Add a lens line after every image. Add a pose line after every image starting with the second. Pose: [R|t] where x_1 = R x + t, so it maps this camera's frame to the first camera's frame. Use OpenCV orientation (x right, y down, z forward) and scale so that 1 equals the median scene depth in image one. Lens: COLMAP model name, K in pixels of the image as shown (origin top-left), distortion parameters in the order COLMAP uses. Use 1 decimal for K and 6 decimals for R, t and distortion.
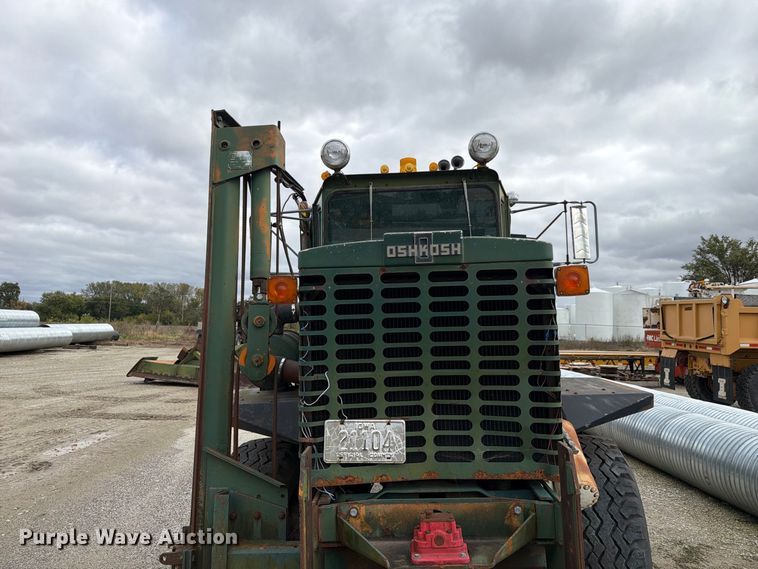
lens RADIAL K [[534.5, 0, 378.0], [0, 534.5, 278.7], [0, 0, 1]] dist [0.035977, -0.036089]
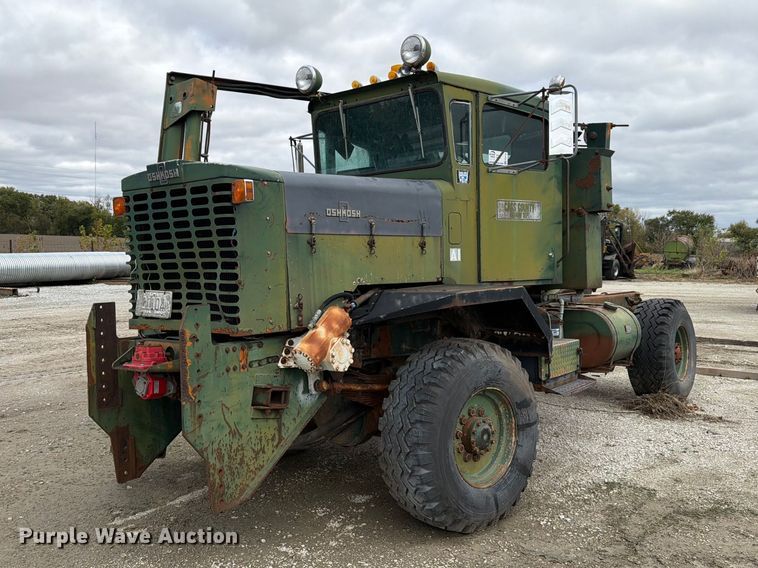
lens RADIAL K [[691.5, 0, 386.8], [0, 691.5, 280.3], [0, 0, 1]] dist [0.068634, 0.000000]
pose [[0.806866, 0.022763, -0.590296, 1.164912], [0.052736, 0.992492, 0.110356, 0.036180], [0.588376, -0.120172, 0.799607, -0.130896]]
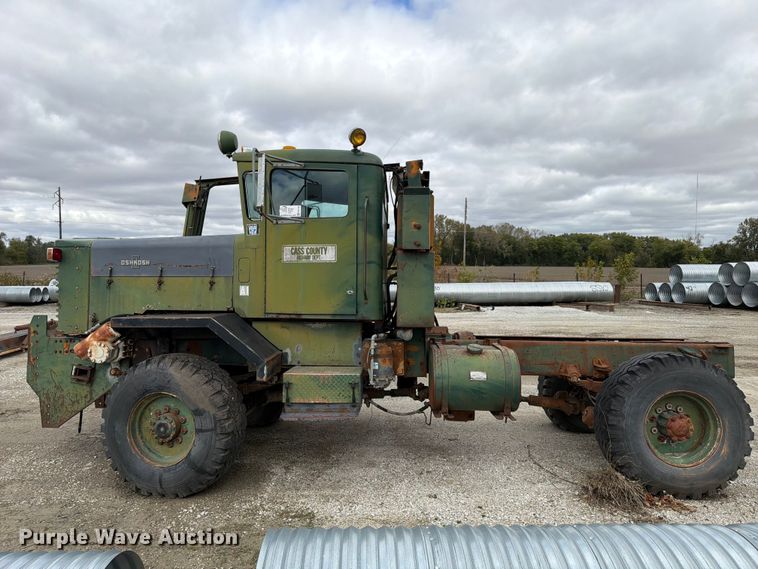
lens RADIAL K [[534.5, 0, 376.0], [0, 534.5, 282.8], [0, 0, 1]] dist [0.035977, -0.036089]
pose [[0.006916, 0.004979, -0.999964, 1.959416], [0.084243, 0.996430, 0.005544, 0.167711], [0.996421, -0.084278, 0.006472, 1.693822]]
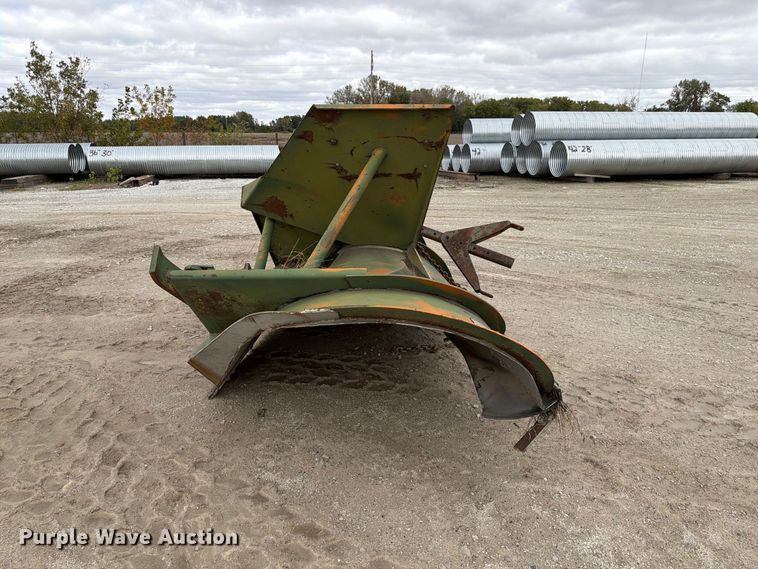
lens RADIAL K [[534.5, 0, 377.9], [0, 534.5, 286.8], [0, 0, 1]] dist [0.035977, -0.036089]
pose [[0.105596, 0.244856, -0.963792, -0.251512], [0.092564, 0.962582, 0.254690, 0.584552], [0.990092, -0.116107, 0.078980, 5.197158]]
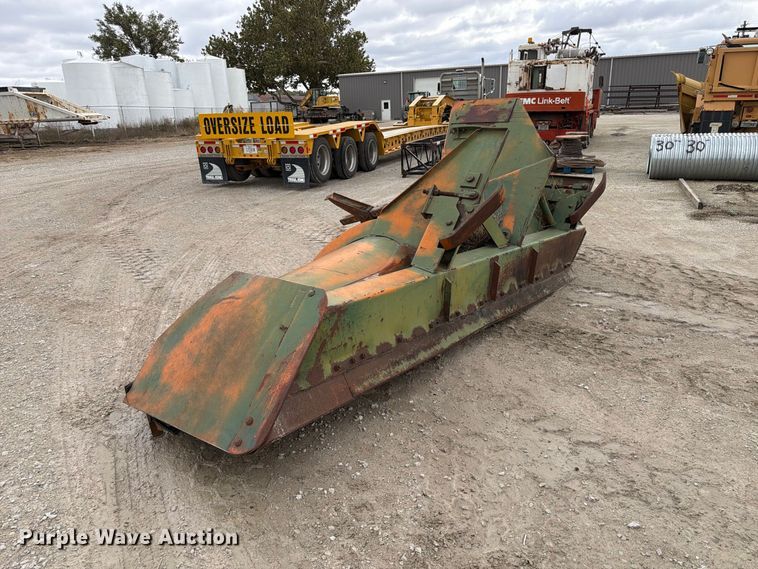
lens RADIAL K [[534.5, 0, 382.9], [0, 534.5, 289.1], [0, 0, 1]] dist [0.035977, -0.036089]
pose [[0.446217, -0.316716, 0.837007, -2.872566], [-0.035872, 0.928201, 0.370346, 0.460972], [-0.894205, -0.195280, 0.402818, 4.772237]]
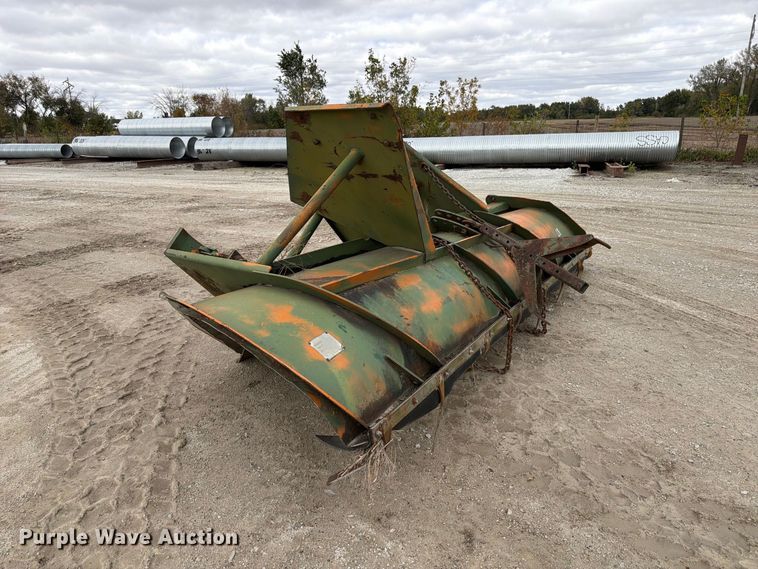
lens RADIAL K [[534.5, 0, 378.2], [0, 534.5, 284.6], [0, 0, 1]] dist [0.035977, -0.036089]
pose [[-0.470872, 0.233040, -0.850865, -0.401037], [0.085768, 0.972003, 0.218754, 0.620984], [0.878023, 0.030028, -0.477676, 5.807710]]
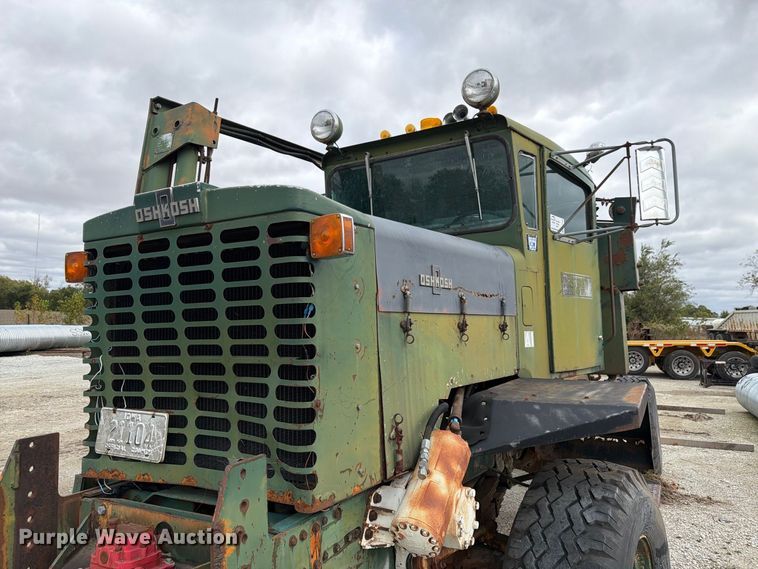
lens RADIAL K [[534.5, 0, 385.5], [0, 534.5, 280.7], [0, 0, 1]] dist [0.035977, -0.036089]
pose [[0.901946, -0.033764, -0.430526, 0.513019], [0.036458, 0.999333, -0.001993, 0.047744], [0.430306, -0.013898, 0.902576, 0.267487]]
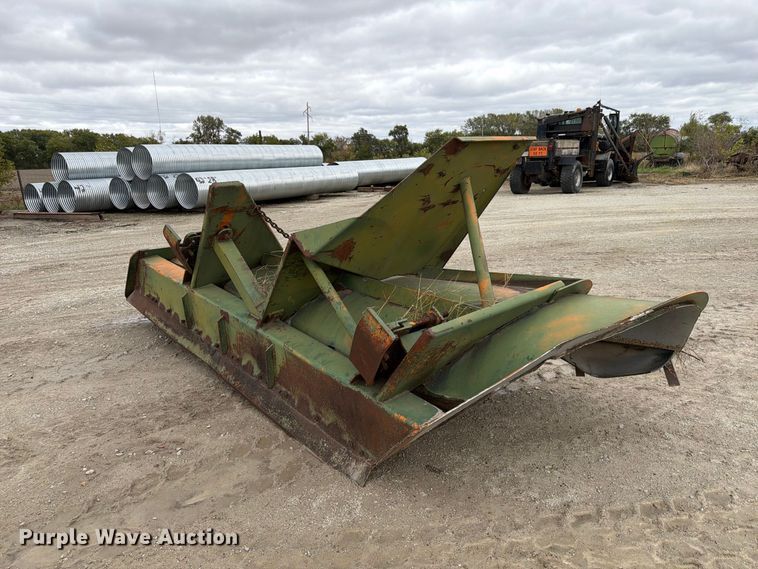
lens RADIAL K [[534.5, 0, 378.1], [0, 534.5, 291.7], [0, 0, 1]] dist [0.035977, -0.036089]
pose [[0.785397, 0.095974, -0.611506, -0.735953], [0.111195, 0.949961, 0.291909, 0.479209], [0.608922, -0.297261, 0.735425, 4.375677]]
